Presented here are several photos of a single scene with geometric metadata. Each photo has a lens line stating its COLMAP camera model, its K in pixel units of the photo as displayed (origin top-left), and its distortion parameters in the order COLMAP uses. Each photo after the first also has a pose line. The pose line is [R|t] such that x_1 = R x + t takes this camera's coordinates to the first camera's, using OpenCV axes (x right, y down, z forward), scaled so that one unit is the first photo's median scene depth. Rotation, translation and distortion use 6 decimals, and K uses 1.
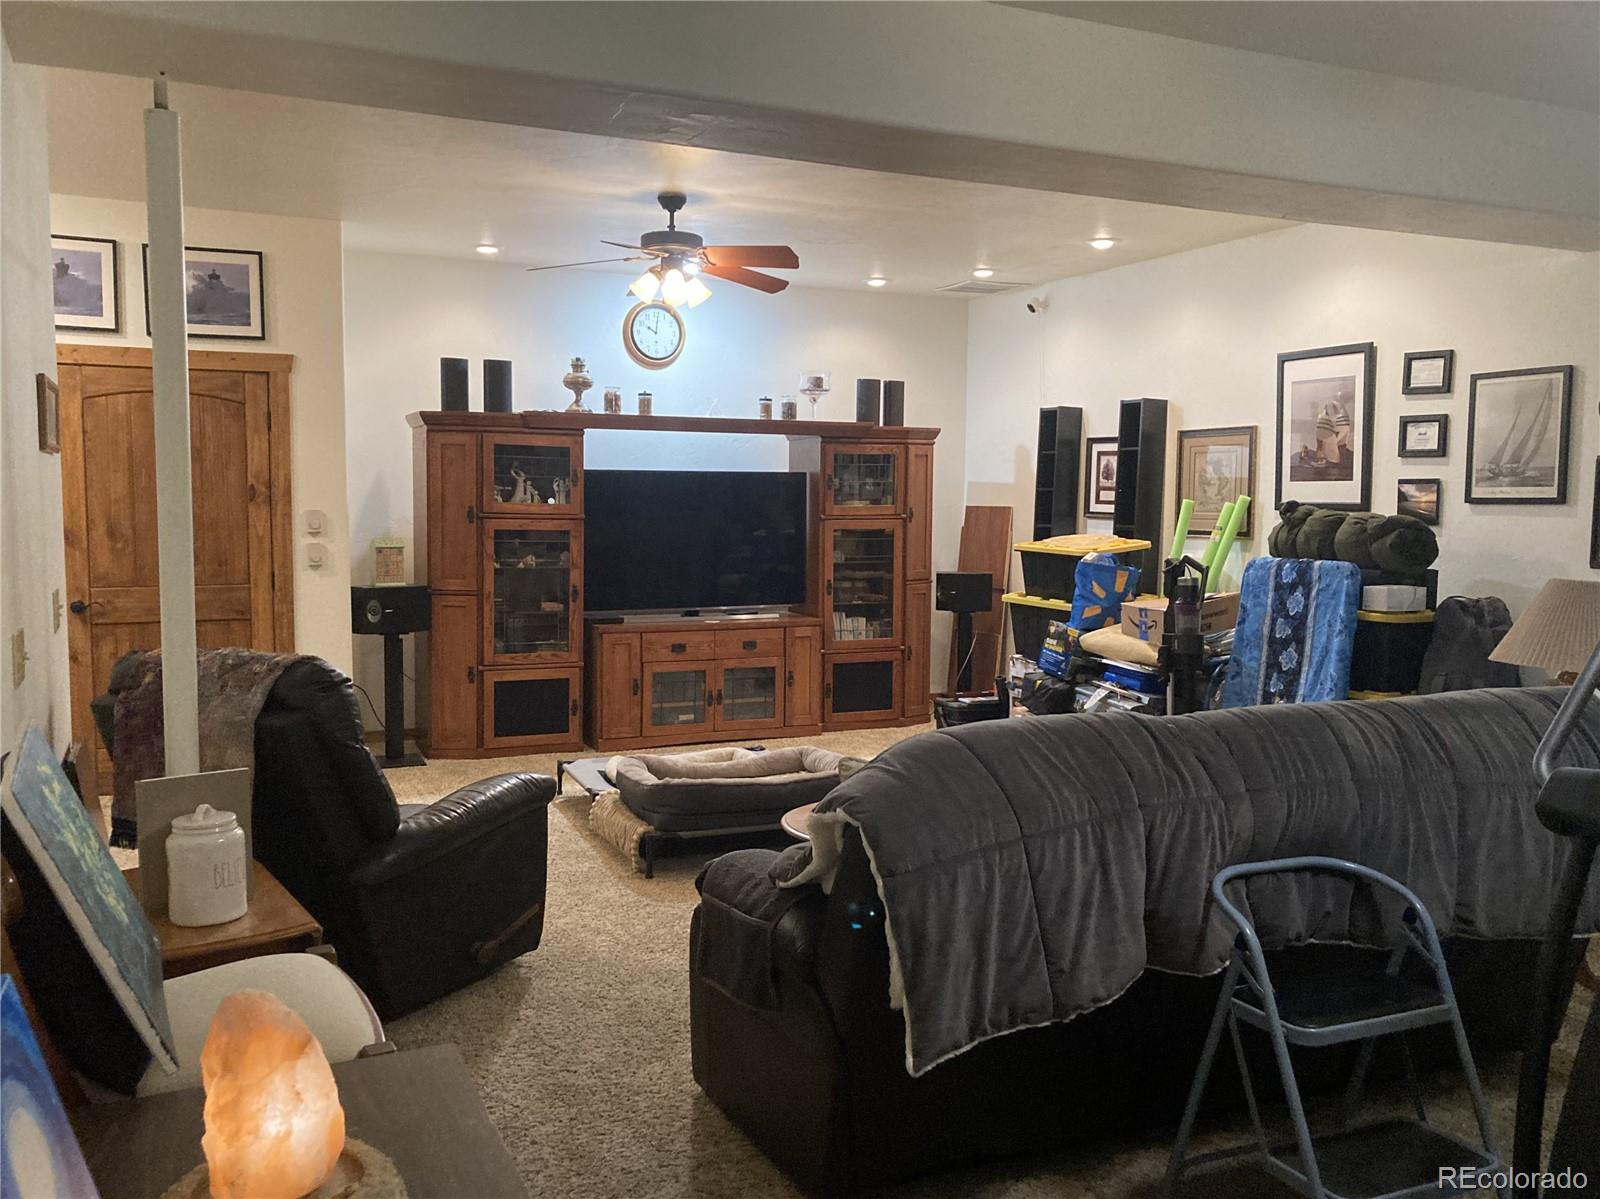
lens RADIAL K [[1322.7, 0, 799.8], [0, 1322.7, 596.9], [0, 0, 1]] dist [0.086142, -0.061884]
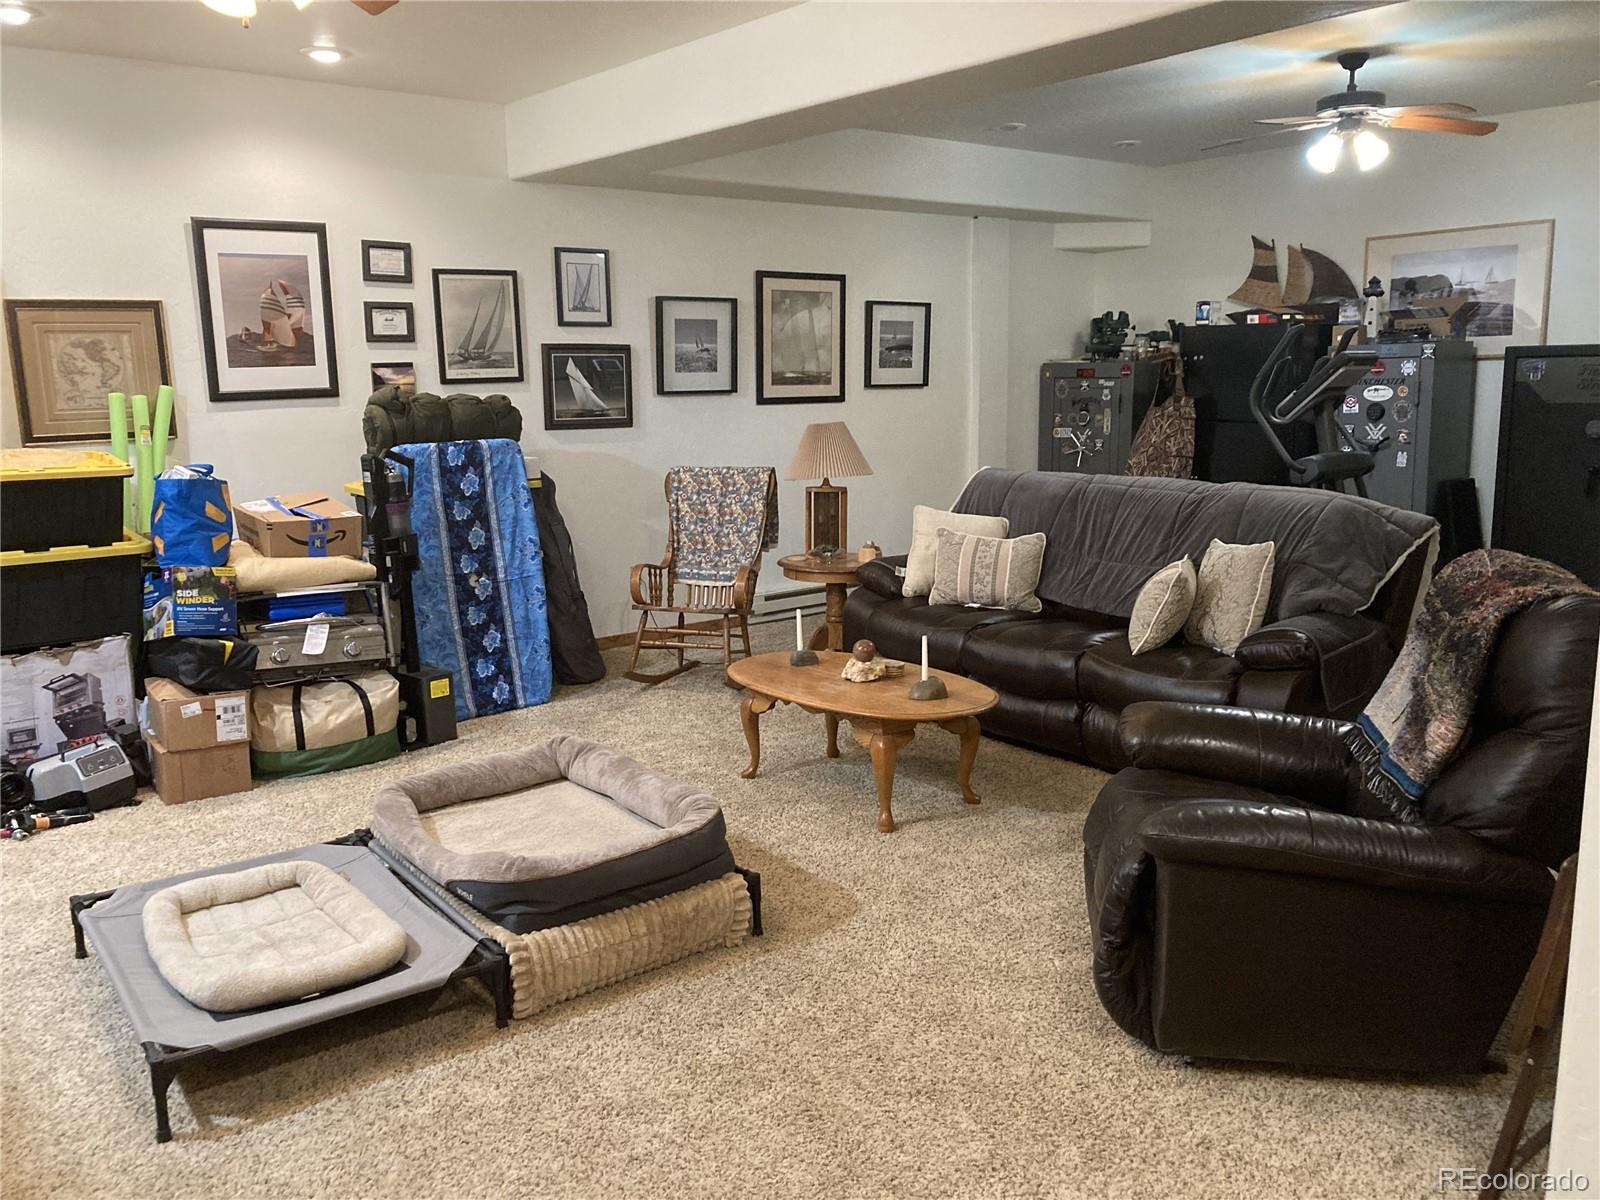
lens RADIAL K [[1322.7, 0, 799.5], [0, 1322.7, 593.4], [0, 0, 1]] dist [0.086142, -0.061884]
pose [[-0.211701, -0.178583, 0.960880, -0.252024], [0.100834, 0.973927, 0.203223, -0.035129], [-0.972119, 0.139912, -0.188174, 0.345955]]
